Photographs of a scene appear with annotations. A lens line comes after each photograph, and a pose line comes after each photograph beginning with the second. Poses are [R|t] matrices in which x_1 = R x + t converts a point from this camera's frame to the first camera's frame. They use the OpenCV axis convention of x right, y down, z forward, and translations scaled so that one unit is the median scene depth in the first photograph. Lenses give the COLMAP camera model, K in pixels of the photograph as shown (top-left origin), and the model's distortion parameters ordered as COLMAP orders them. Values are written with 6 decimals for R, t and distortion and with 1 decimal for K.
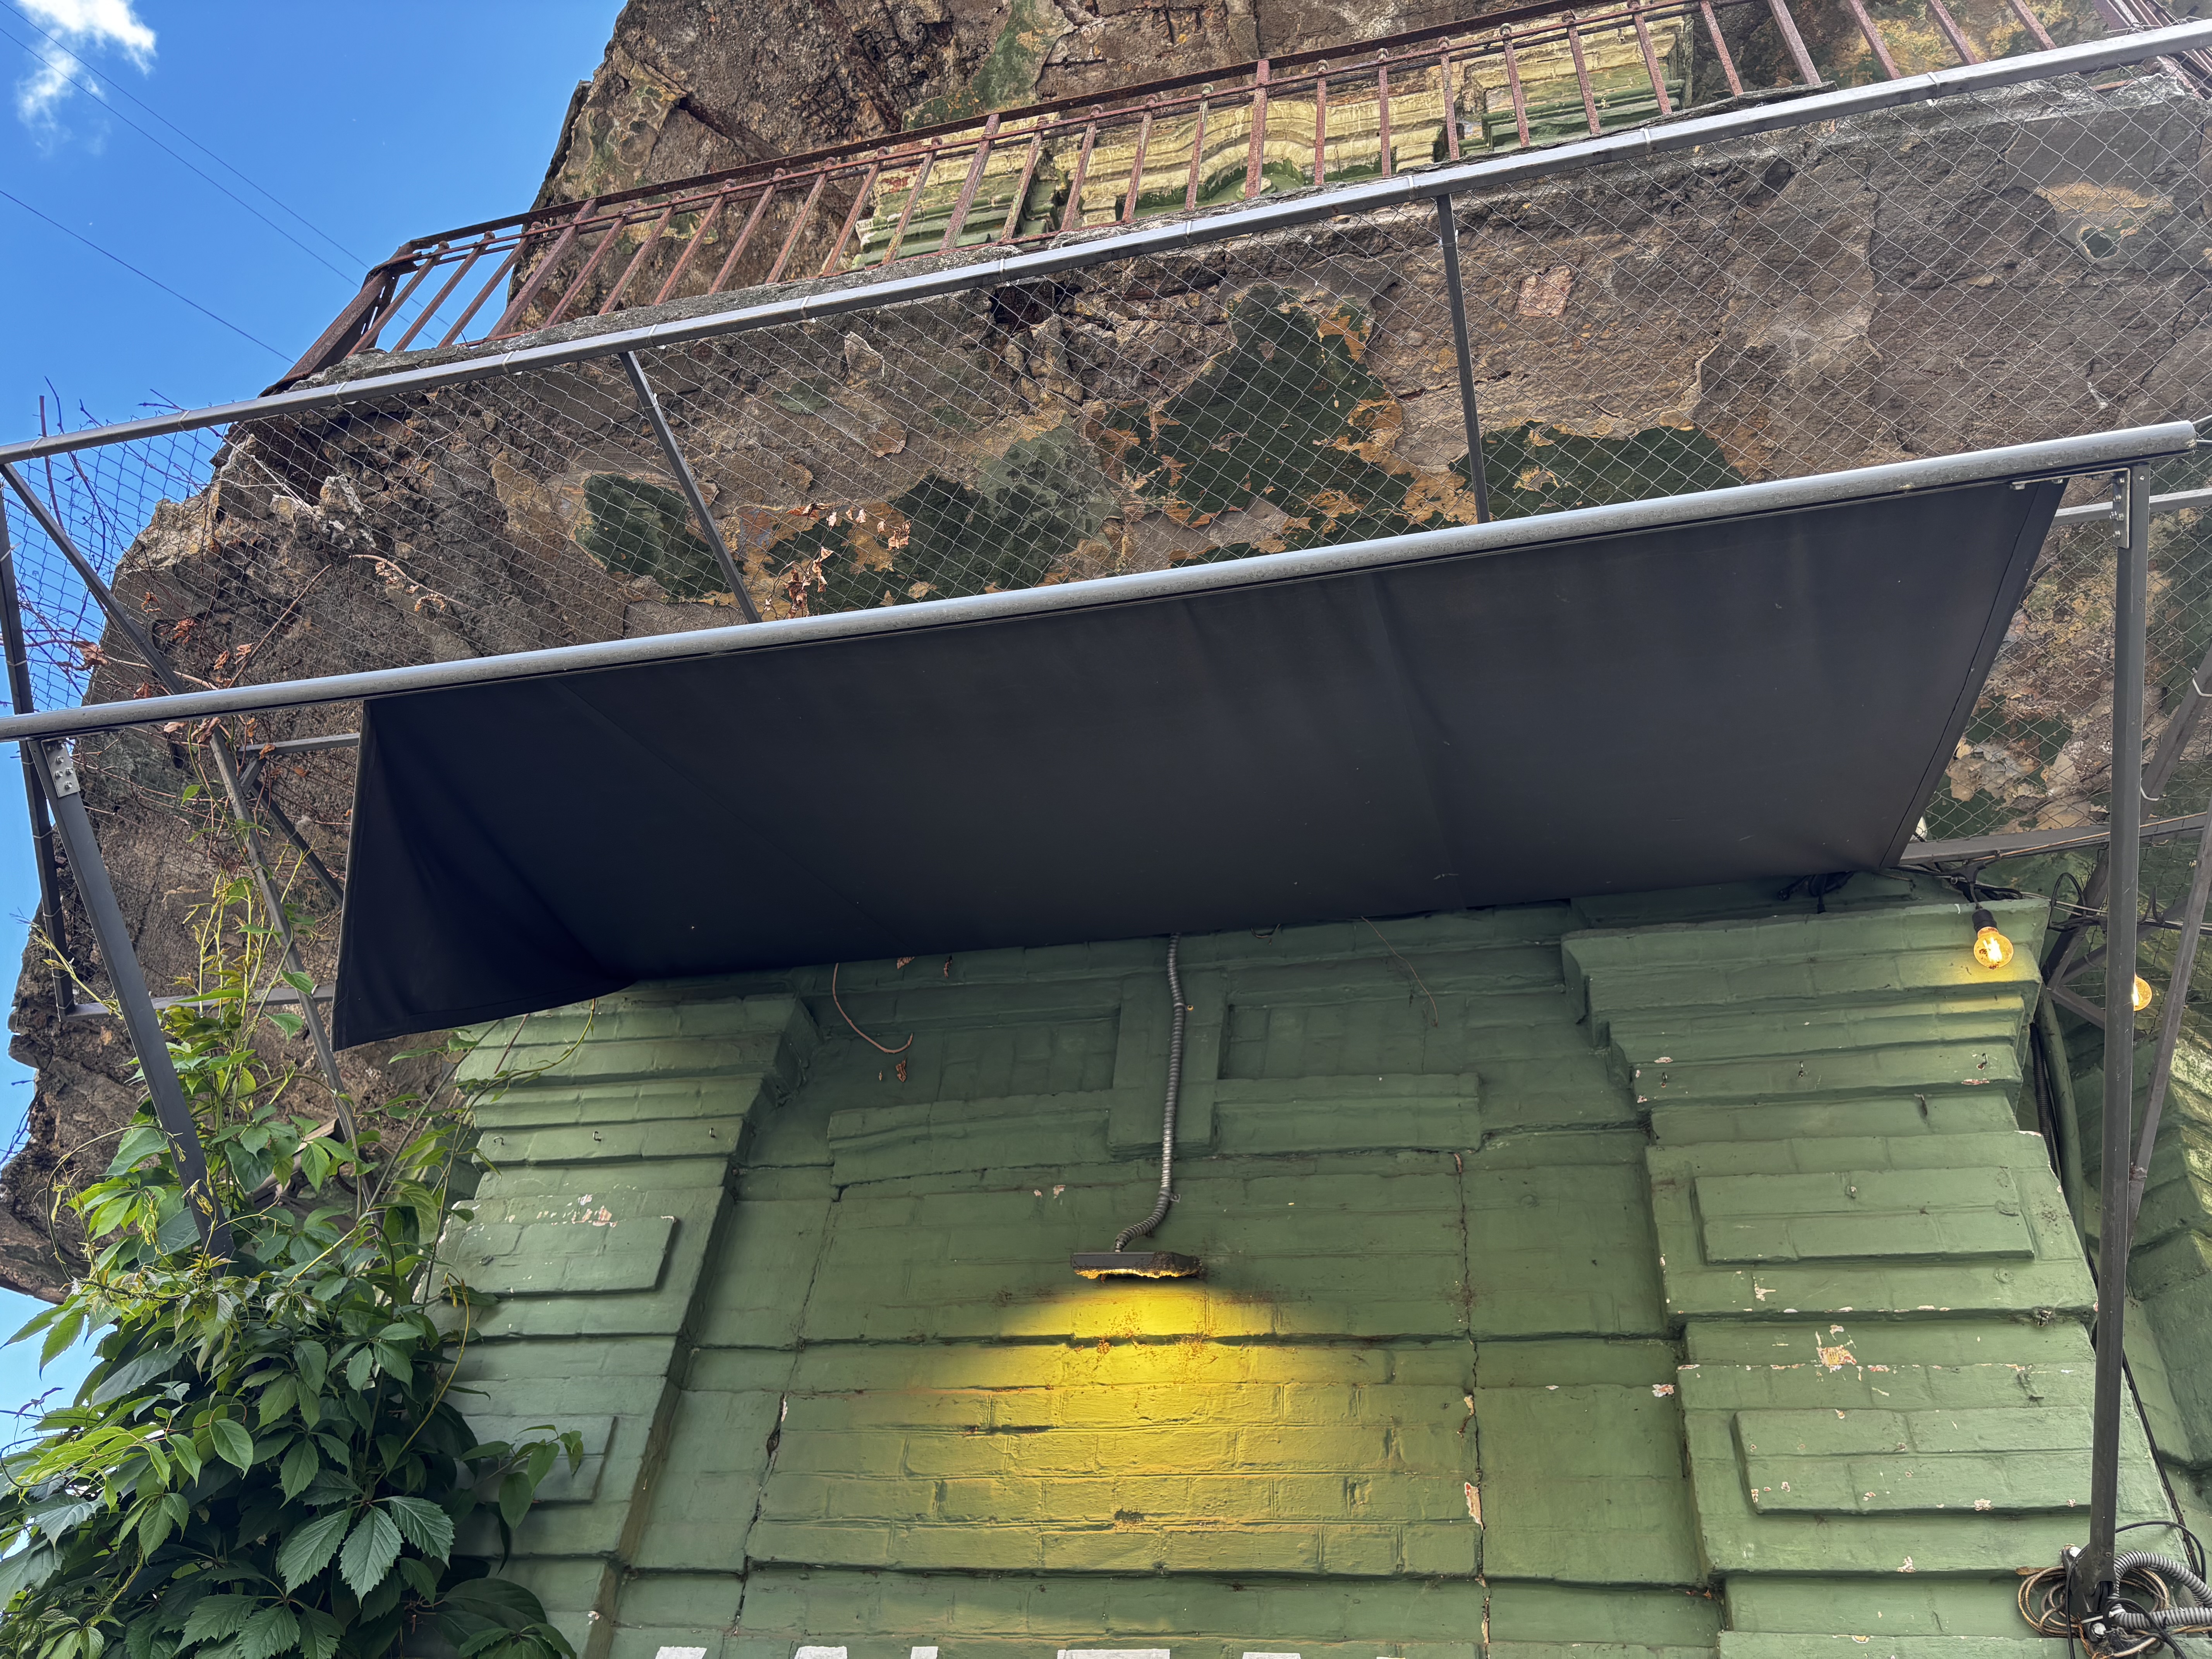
lens RADIAL K [[1697.9, 0, 1106.0], [0, 1697.9, 829.5], [0, 0, 1]] dist [0.002146, 0.008321]
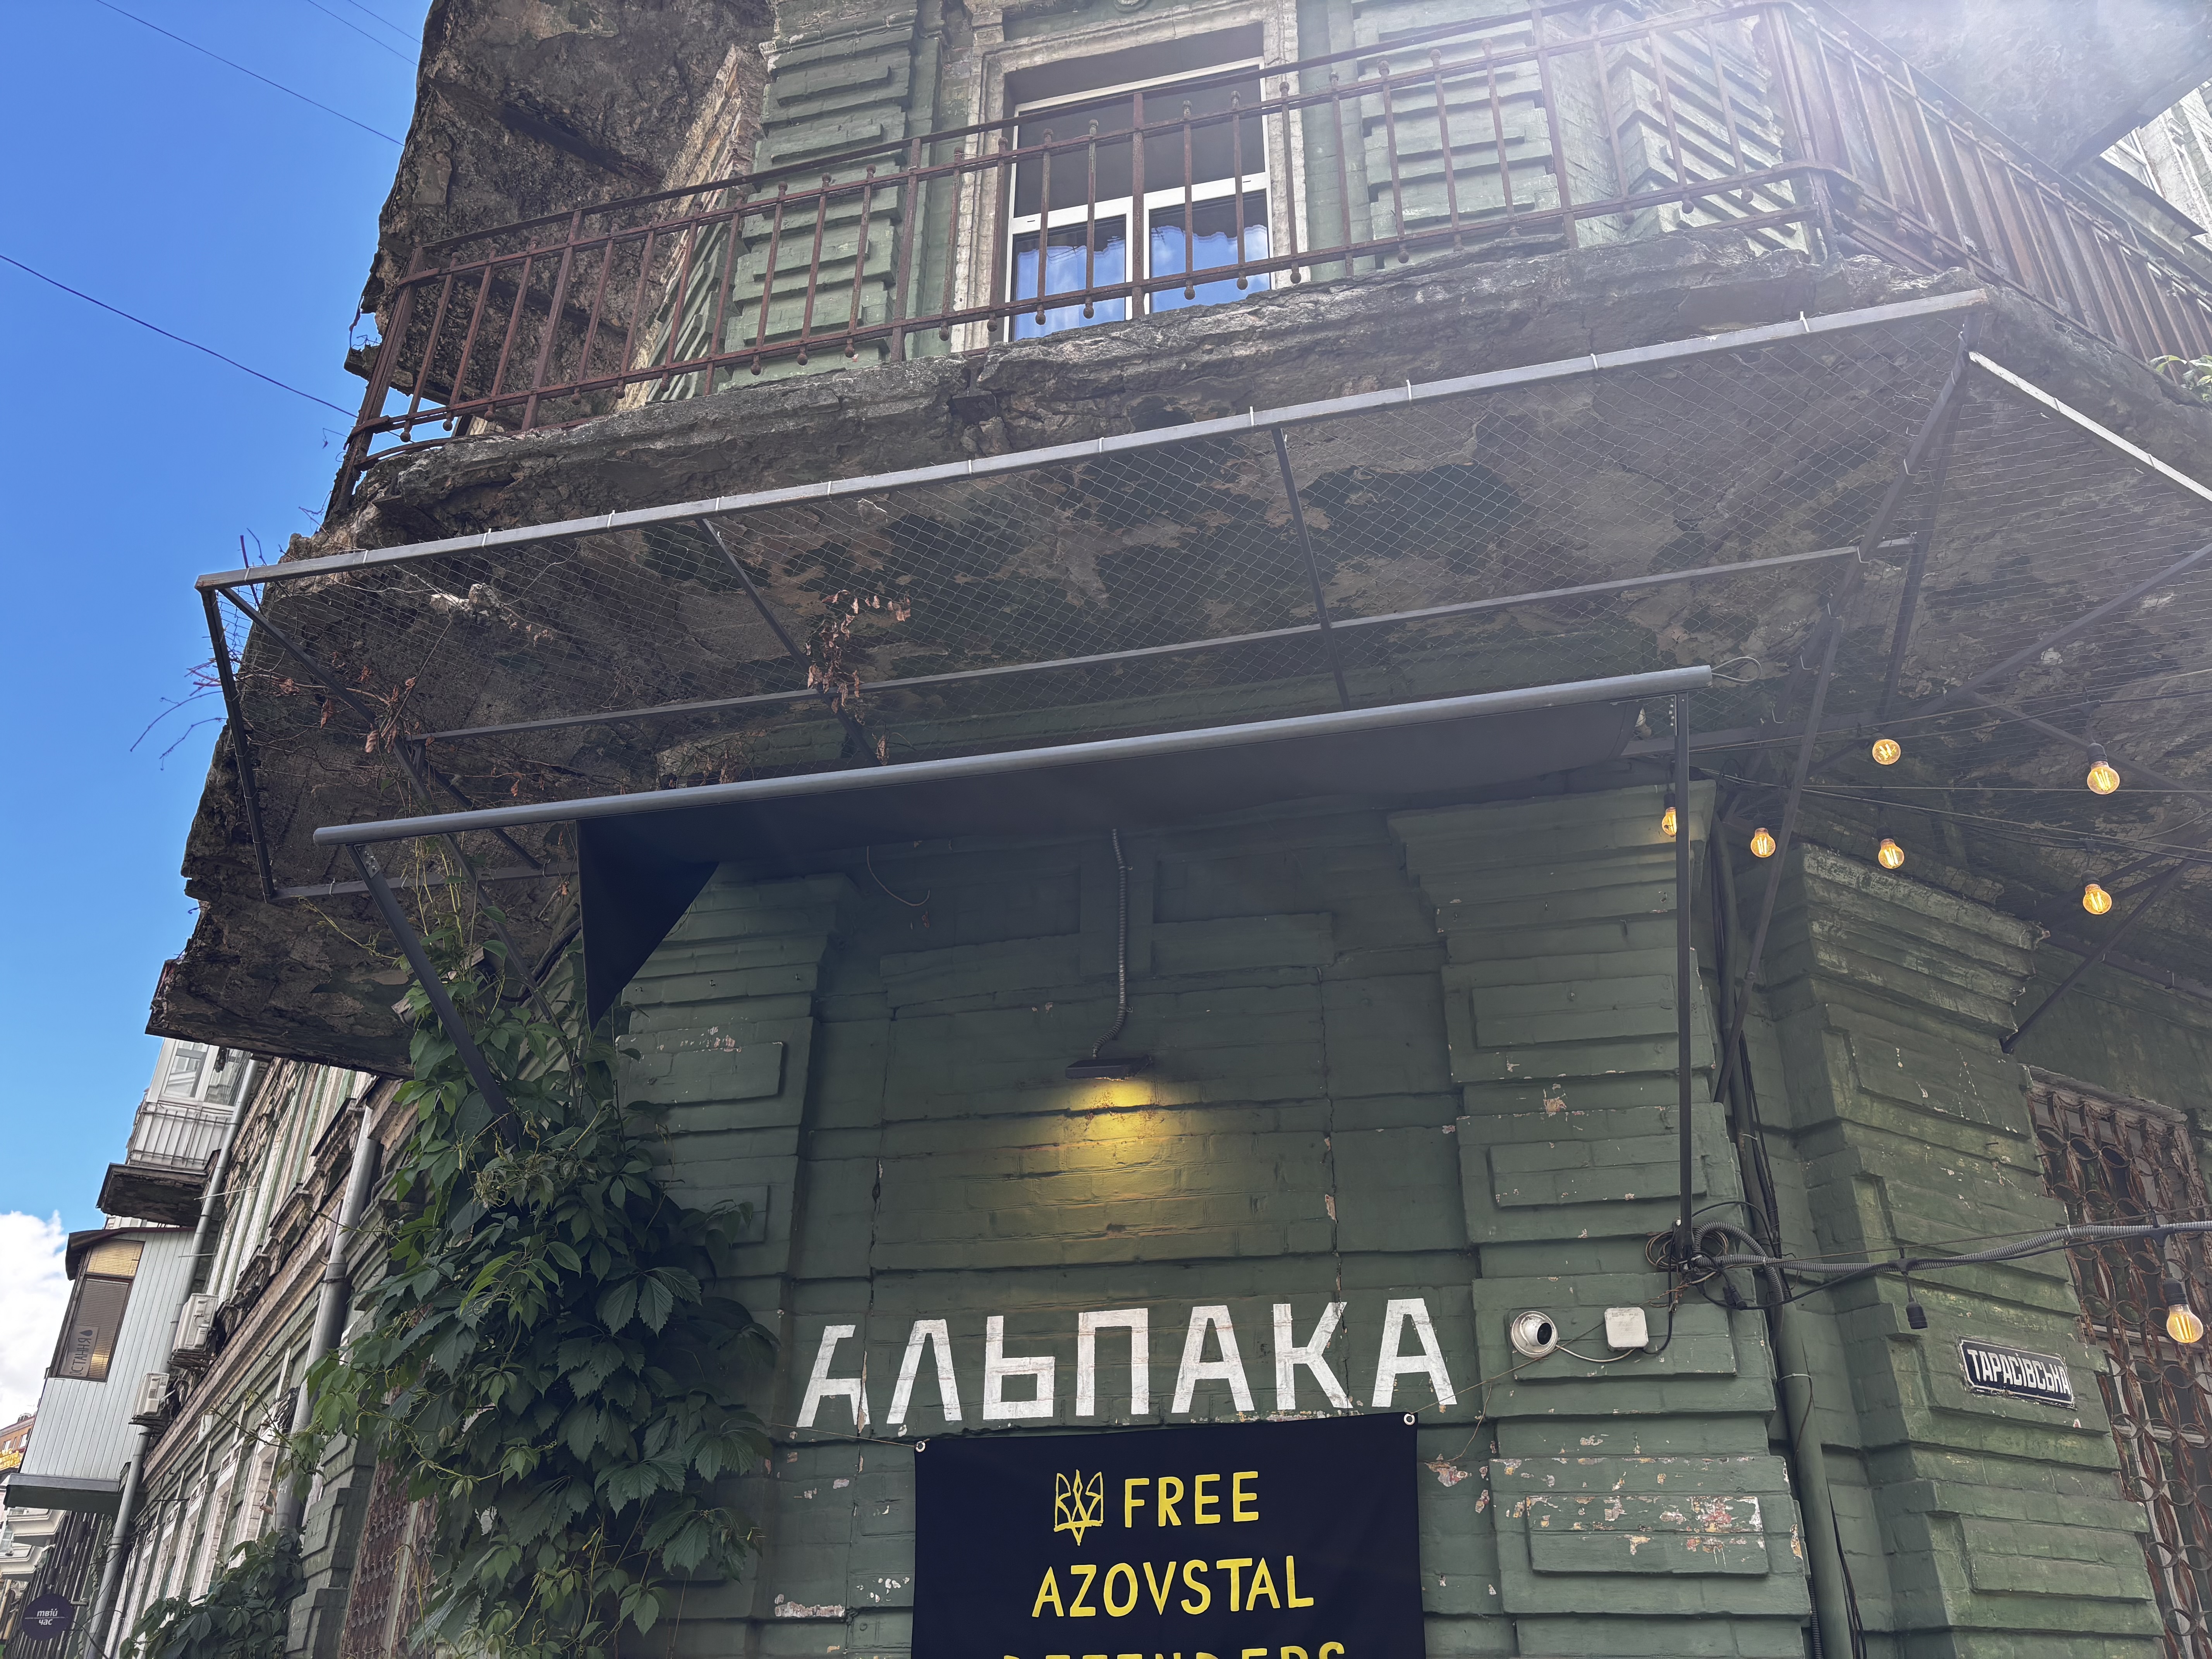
lens RADIAL K [[1691.6, 0, 1106.0], [0, 1691.6, 829.5], [0, 0, 1]] dist [0.035281, -0.001542]
pose [[0.995967, -0.082207, 0.035930, -0.020172], [0.068705, 0.956422, 0.283788, -0.368847], [-0.057694, -0.280175, 0.958214, -0.374877]]
